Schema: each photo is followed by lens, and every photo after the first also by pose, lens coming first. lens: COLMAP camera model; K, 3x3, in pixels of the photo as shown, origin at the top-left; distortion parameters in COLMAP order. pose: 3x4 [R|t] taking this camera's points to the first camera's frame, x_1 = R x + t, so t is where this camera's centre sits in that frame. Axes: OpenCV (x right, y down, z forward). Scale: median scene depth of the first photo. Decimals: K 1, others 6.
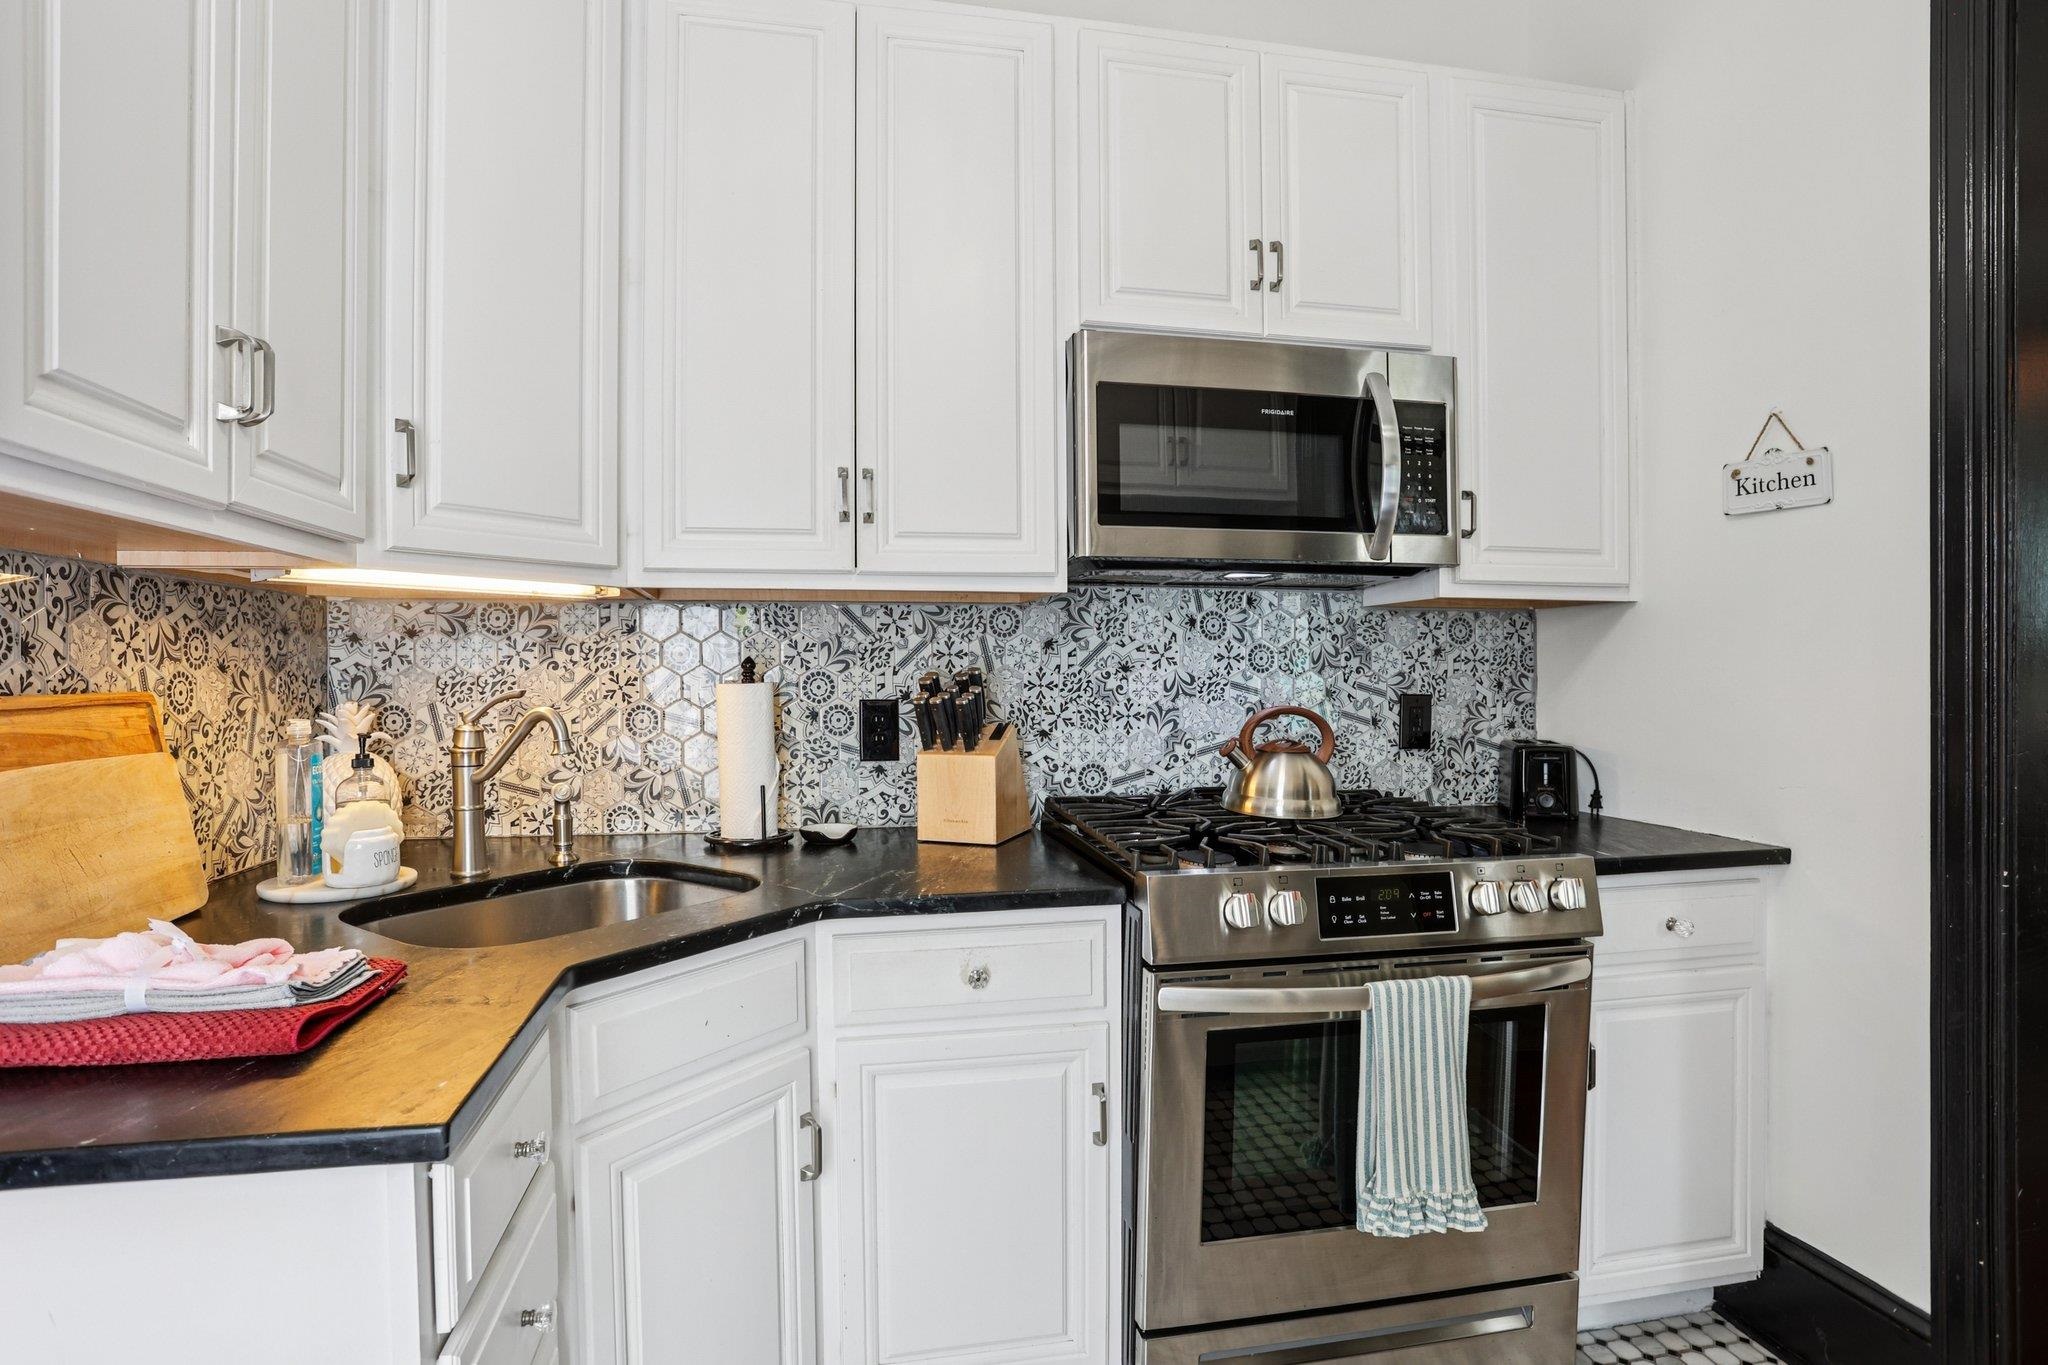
lens RADIAL K [[1053.0, 0, 1000.1], [0, 1053.0, 648.3], [0, 0, 1]] dist [-0.087659, 0.046325]
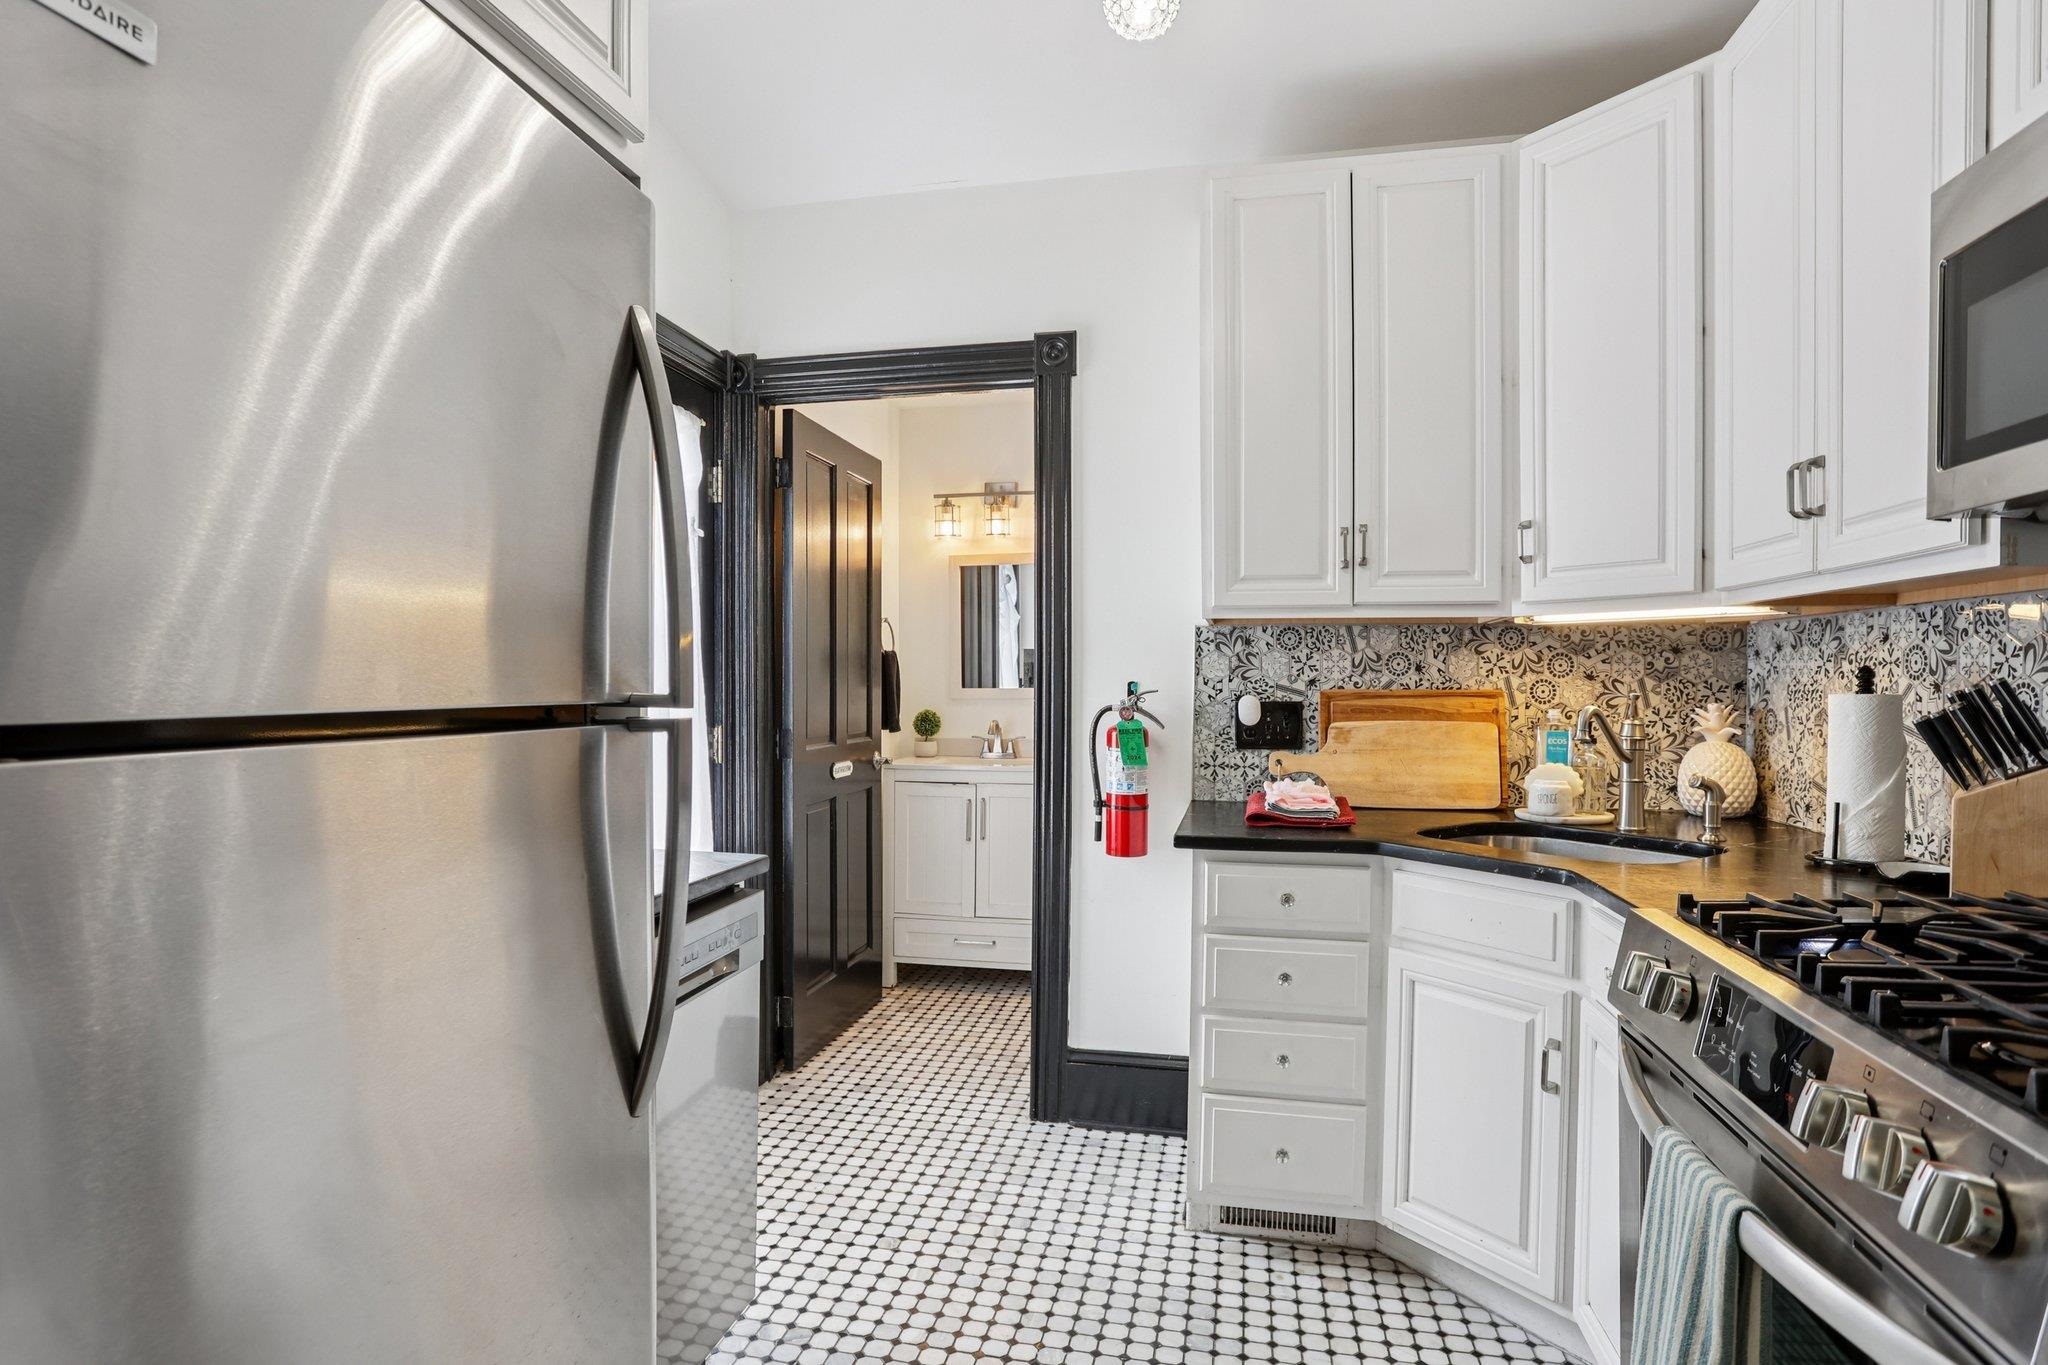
lens RADIAL K [[1053.0, 0, 1000.1], [0, 1053.0, 648.3], [0, 0, 1]] dist [-0.087659, 0.046325]
pose [[-0.415218, -0.022738, -0.909438, 0.766033], [0.015827, 0.999356, -0.032213, 0.008225], [0.909584, -0.027769, -0.414590, 0.588019]]
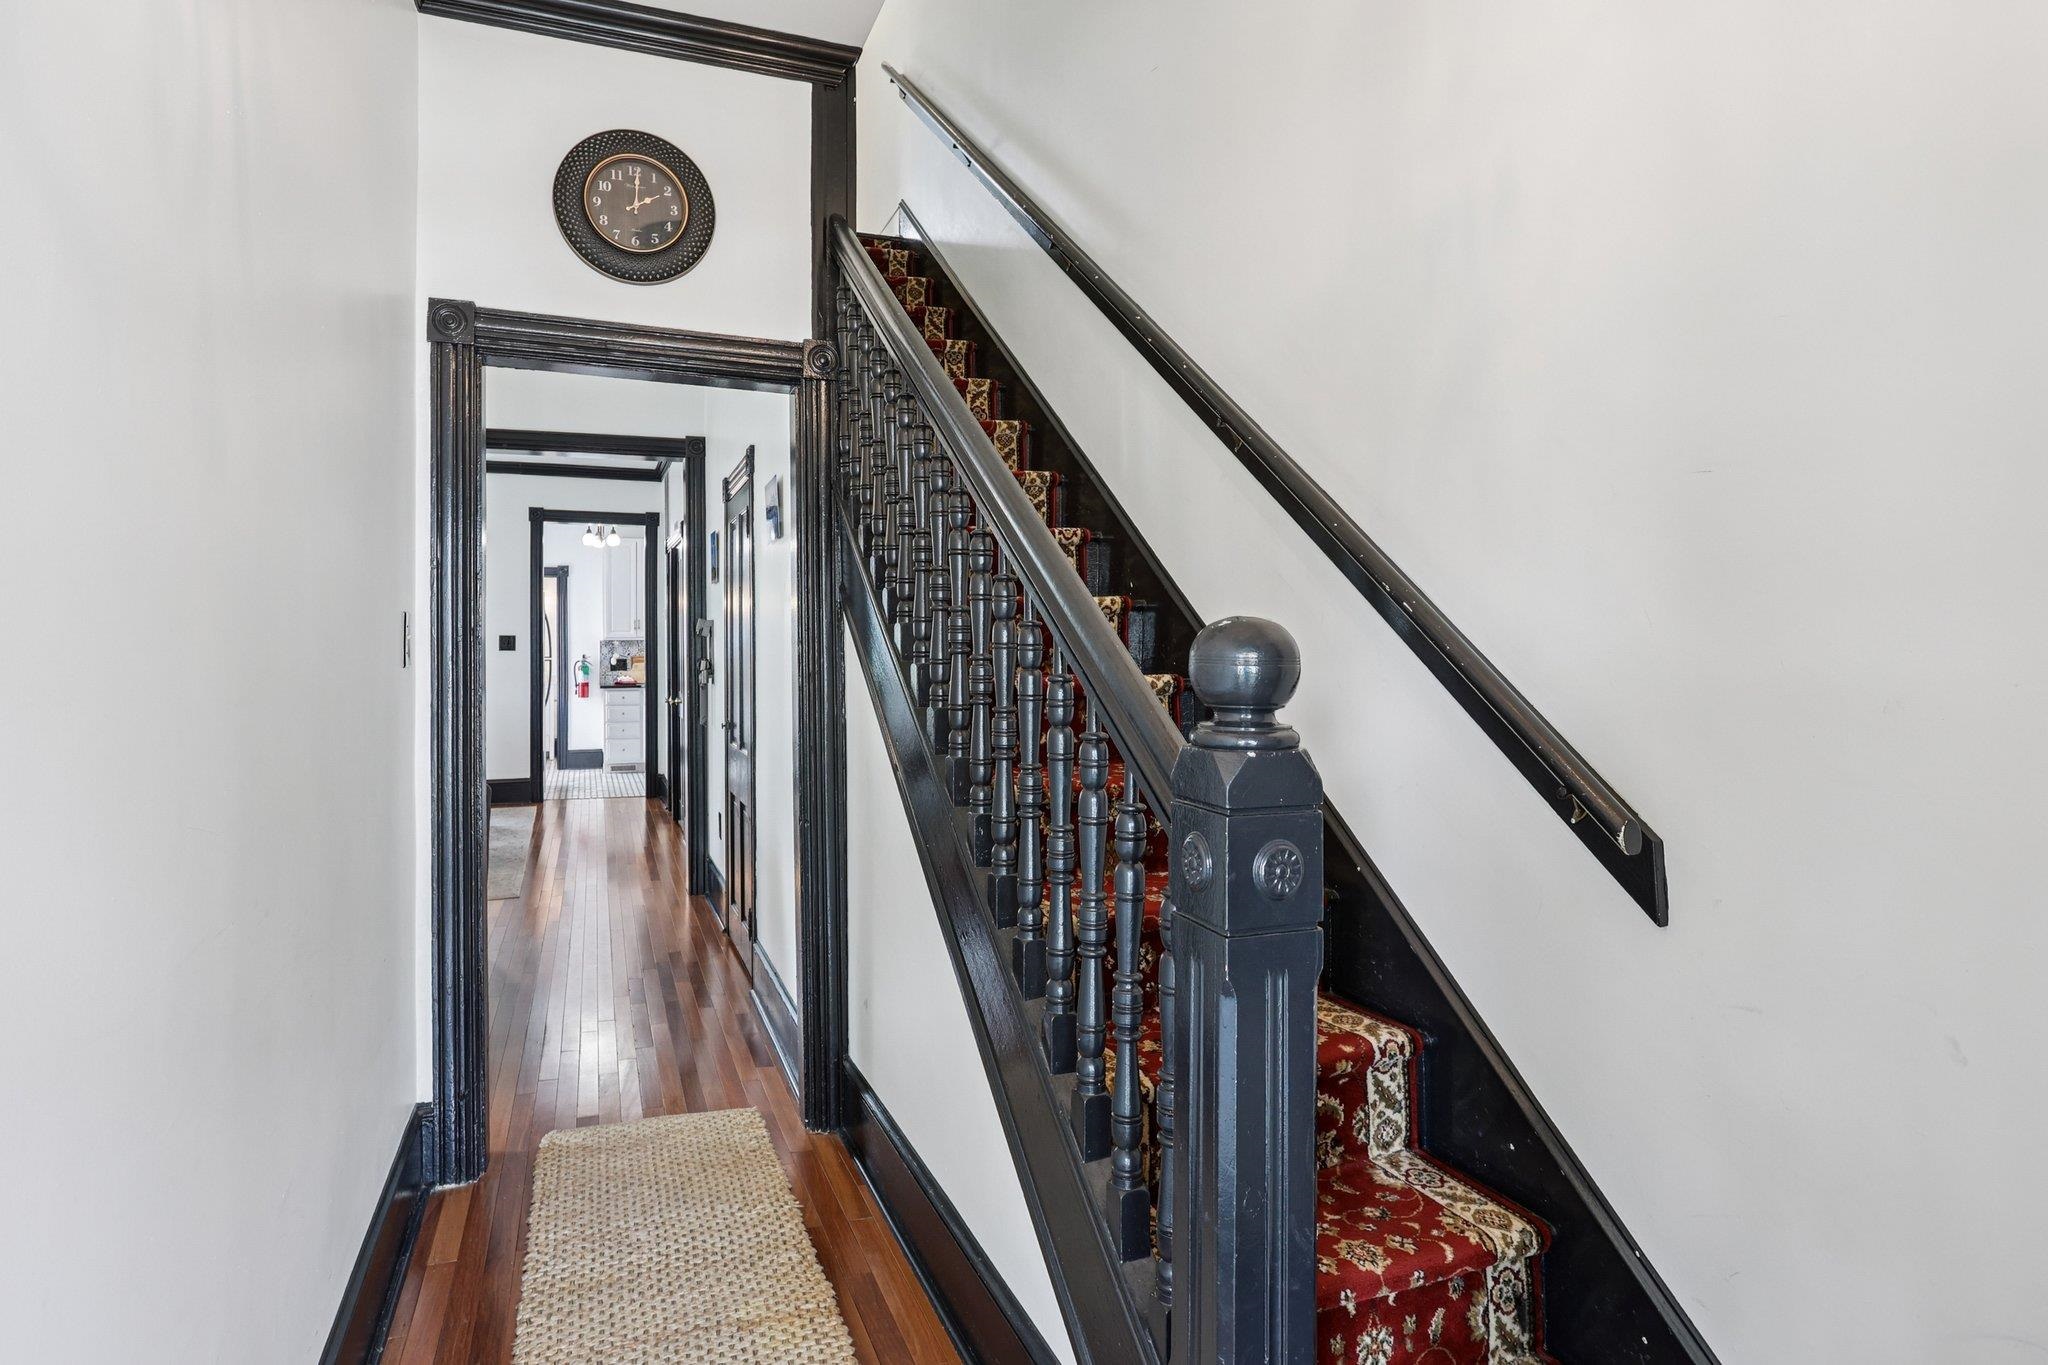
lens RADIAL K [[1085.8, 0, 982.9], [0, 1085.8, 685.1], [0, 0, 1]] dist [-0.091972, 0.050774]
pose [[0.160046, 0.040089, -0.986295, 4.942270], [0.023045, 0.998751, 0.044334, -0.028574], [0.986841, -0.029825, 0.158922, 1.275360]]
